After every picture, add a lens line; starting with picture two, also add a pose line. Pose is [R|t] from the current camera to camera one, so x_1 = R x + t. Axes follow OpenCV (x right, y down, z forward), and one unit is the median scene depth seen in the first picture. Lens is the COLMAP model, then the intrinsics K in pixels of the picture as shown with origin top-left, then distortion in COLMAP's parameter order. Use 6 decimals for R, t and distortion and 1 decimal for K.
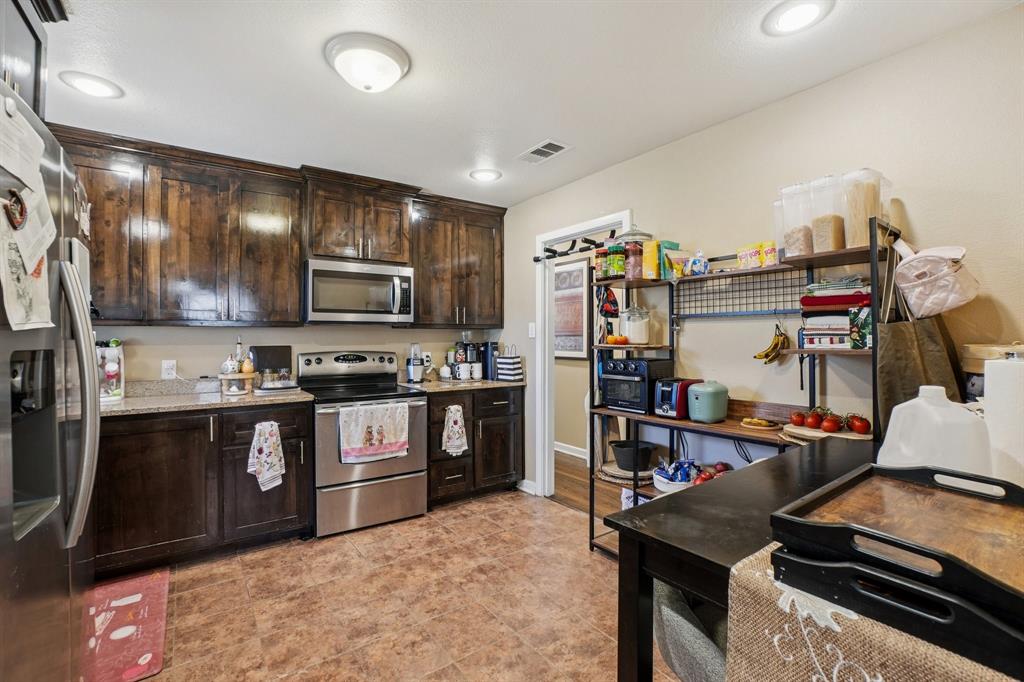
lens RADIAL K [[454.5, 0, 512.0], [0, 454.5, 341.0], [0, 0, 1]] dist [-0.061488, 0.019042]
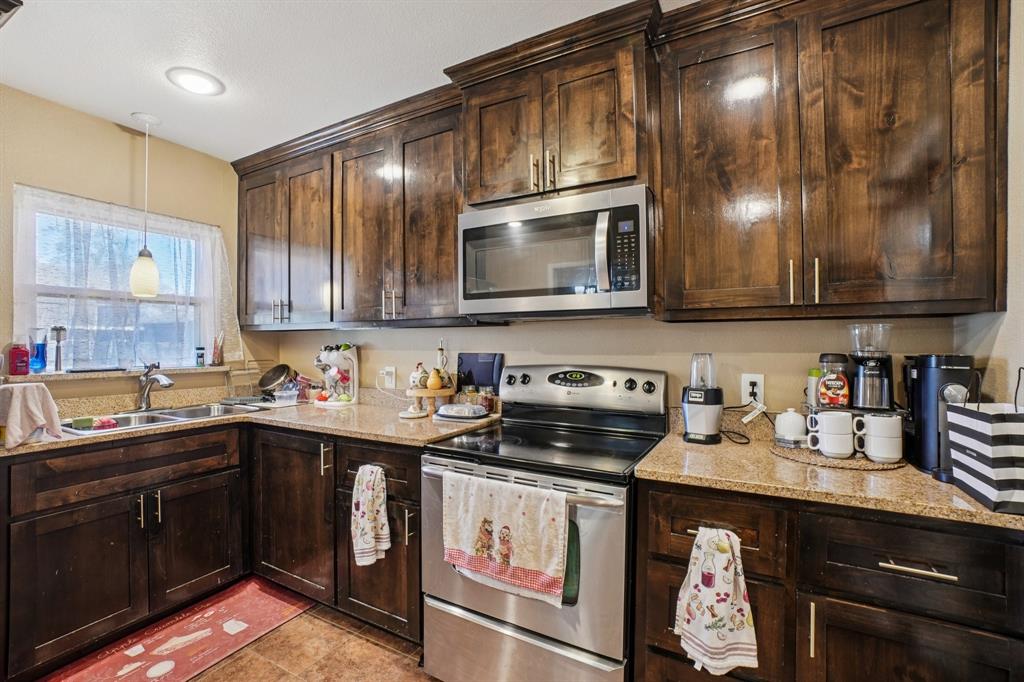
lens RADIAL K [[454.5, 0, 512.0], [0, 454.5, 341.0], [0, 0, 1]] dist [-0.061488, 0.019042]
pose [[0.415556, -0.000050, -0.909568, 0.130628], [-0.005680, 0.999980, -0.002650, -0.006263], [0.909550, 0.006267, 0.415548, 0.728482]]
